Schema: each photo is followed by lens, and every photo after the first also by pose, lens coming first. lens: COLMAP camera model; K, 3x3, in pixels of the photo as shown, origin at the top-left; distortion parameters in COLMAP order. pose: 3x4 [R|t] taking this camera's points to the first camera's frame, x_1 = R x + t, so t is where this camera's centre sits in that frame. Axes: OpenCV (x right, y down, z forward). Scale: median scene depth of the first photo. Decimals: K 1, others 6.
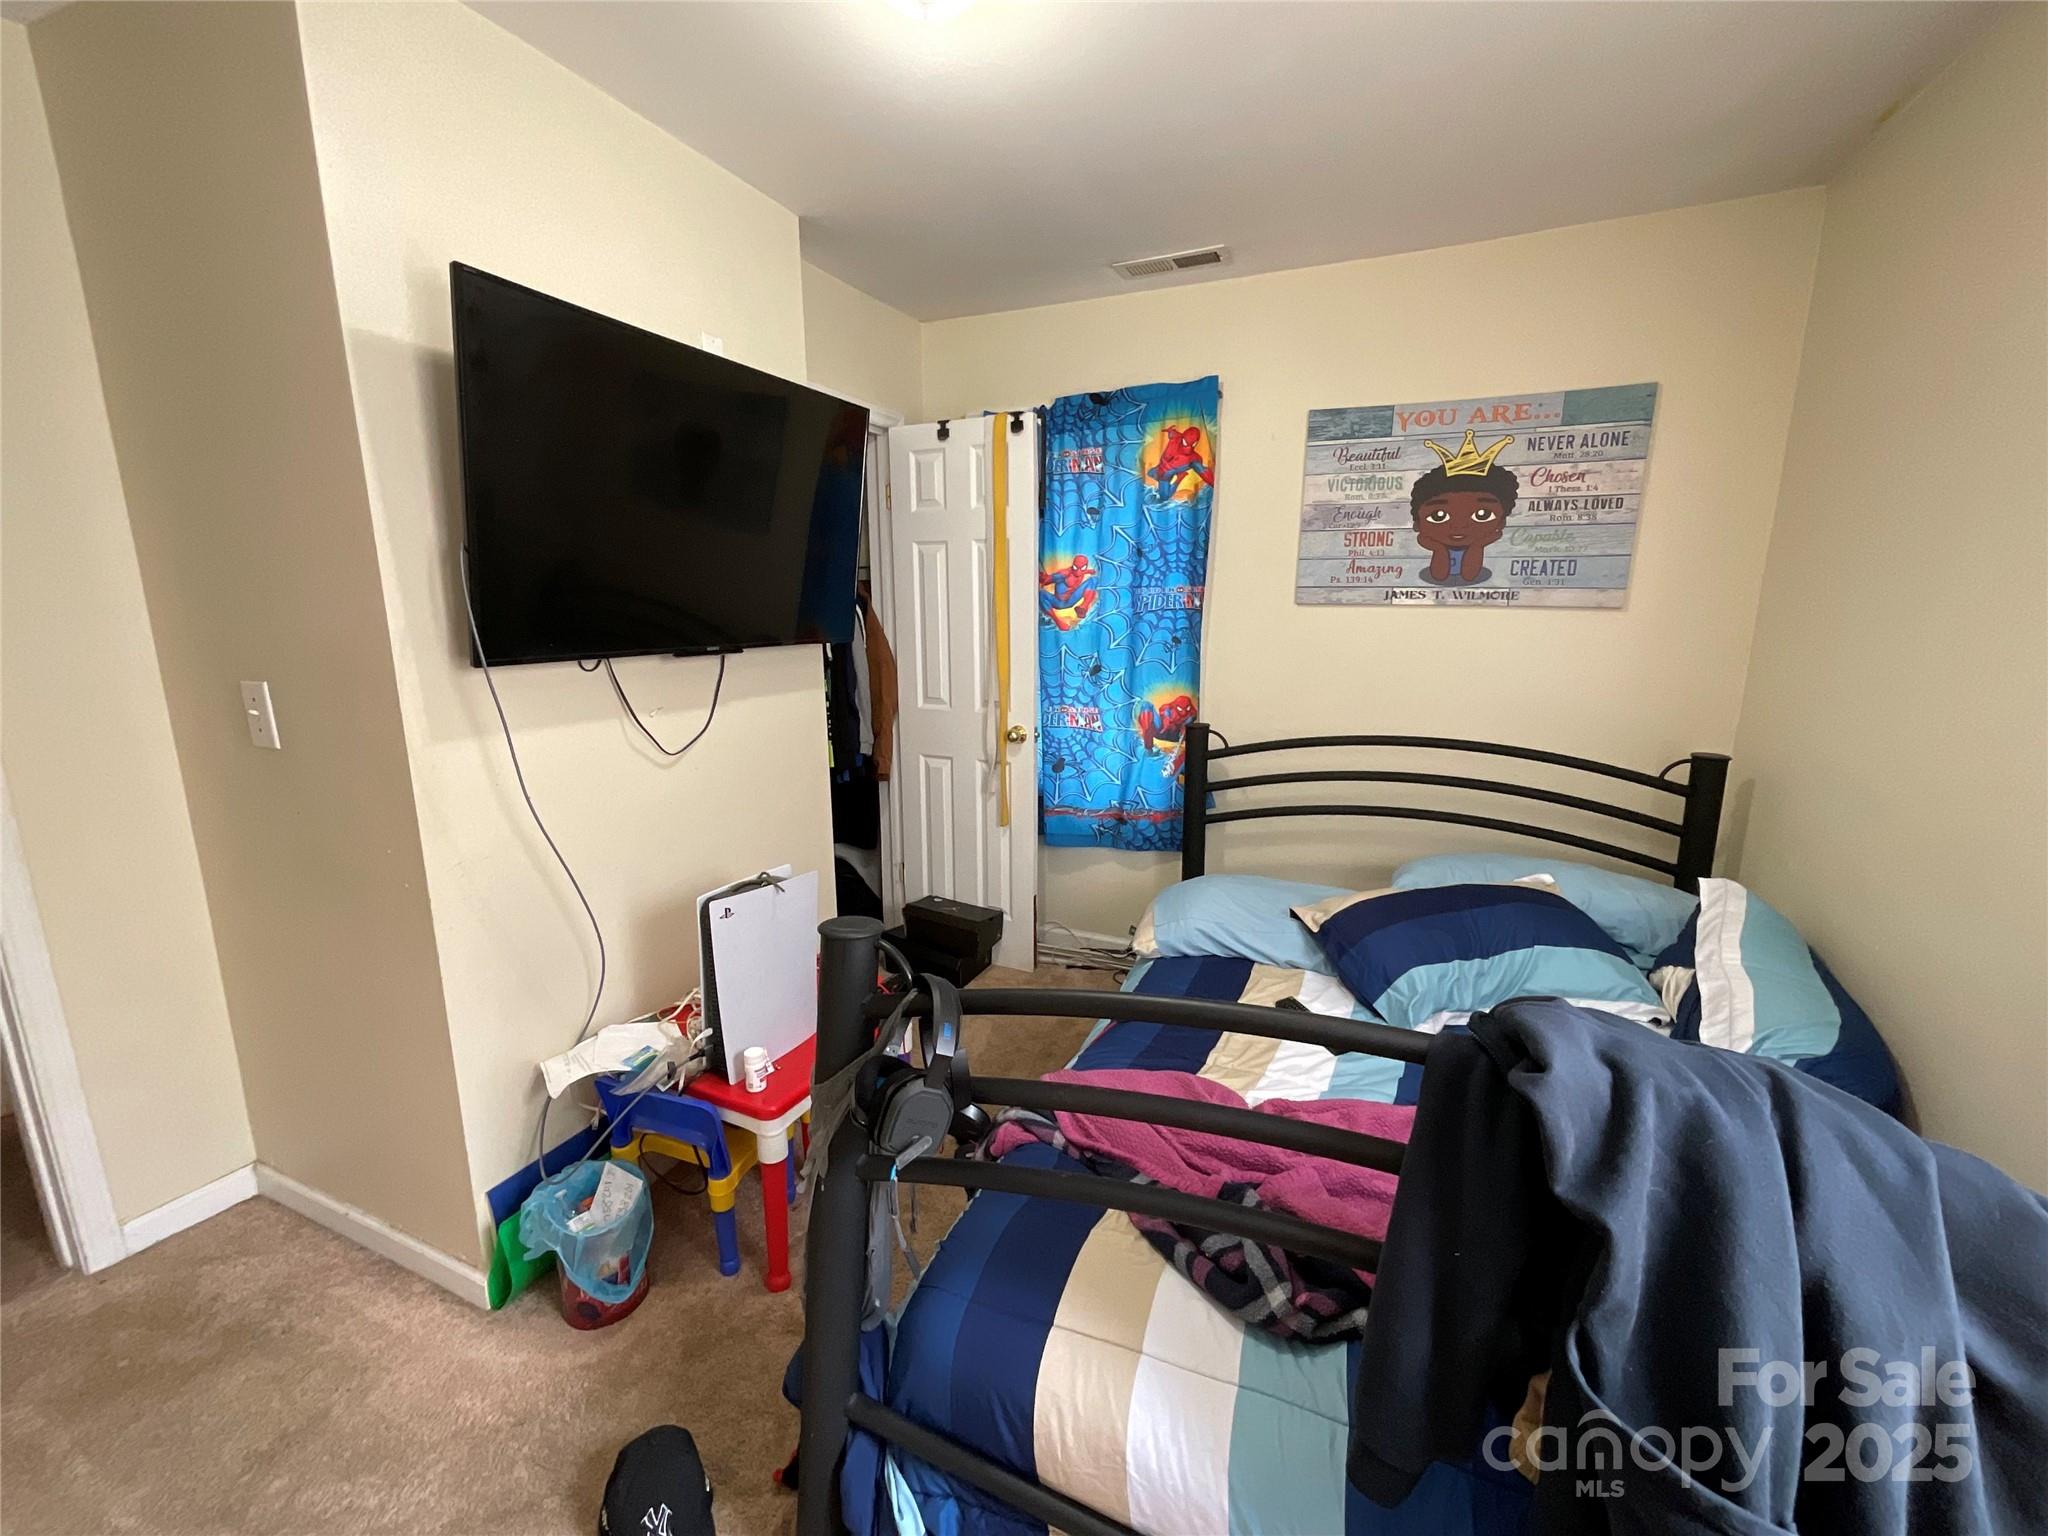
lens RADIAL K [[836.4, 0, 1024.0], [0, 836.4, 768.0], [0, 0, 1]] dist [-0.002250, -0.000160]
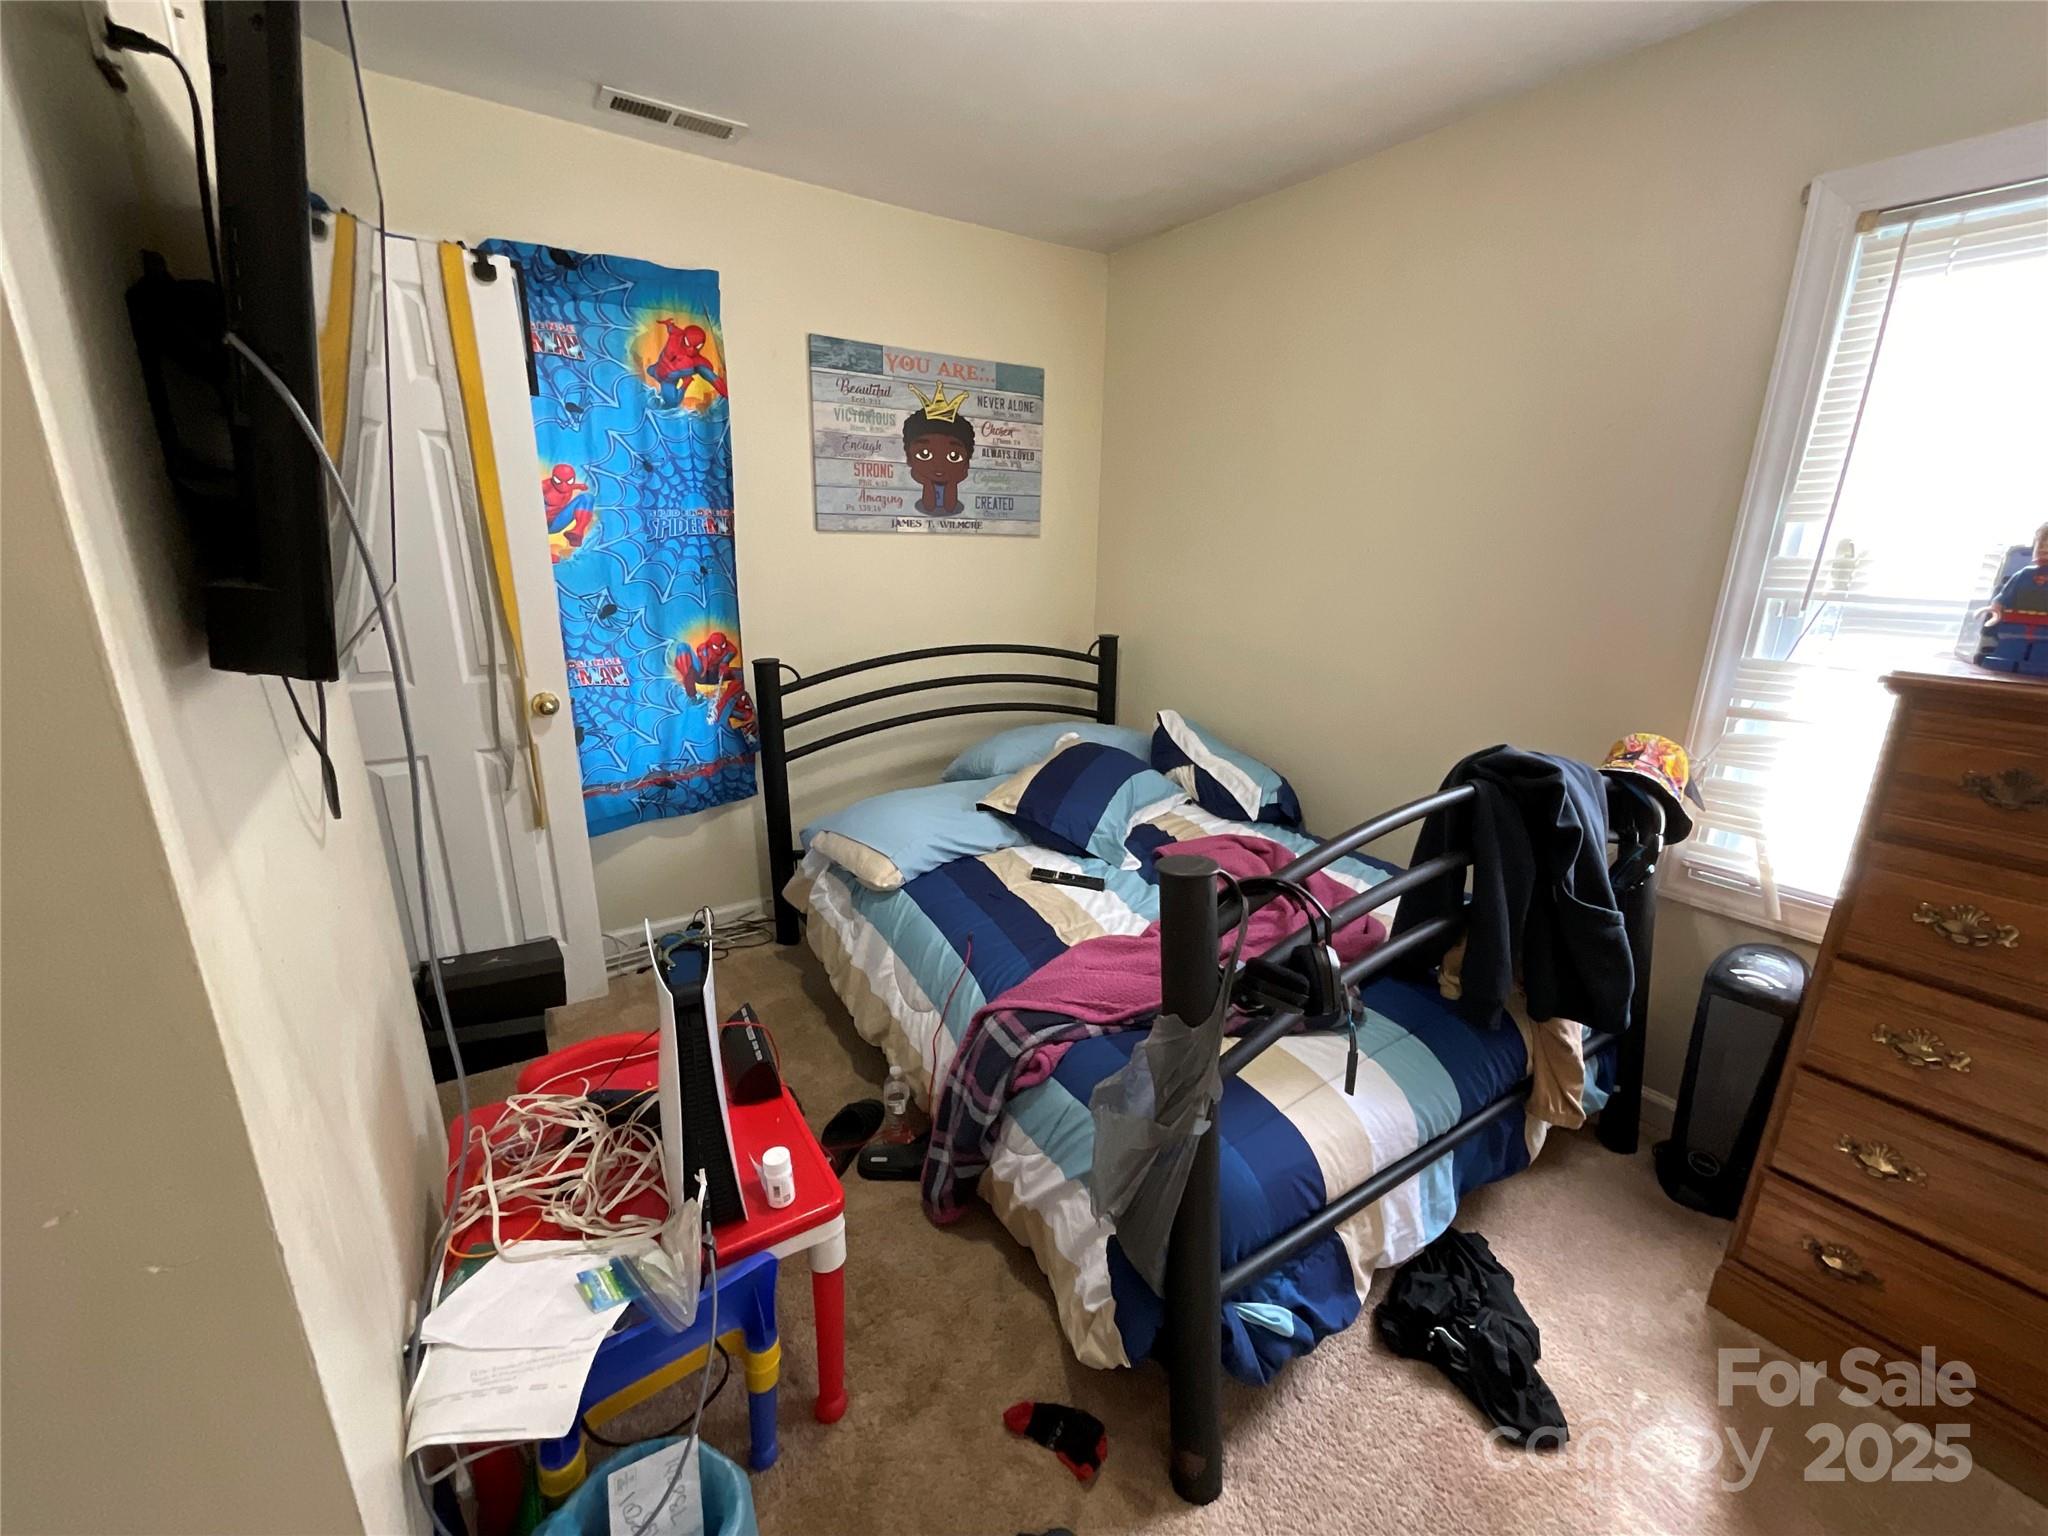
lens RADIAL K [[836.4, 0, 1024.0], [0, 836.4, 768.0], [0, 0, 1]] dist [-0.002250, -0.000160]
pose [[0.530846, -0.224685, 0.817141, -0.448907], [0.155030, 0.973689, 0.167018, -0.047294], [-0.833168, 0.038021, 0.551712, 0.248566]]
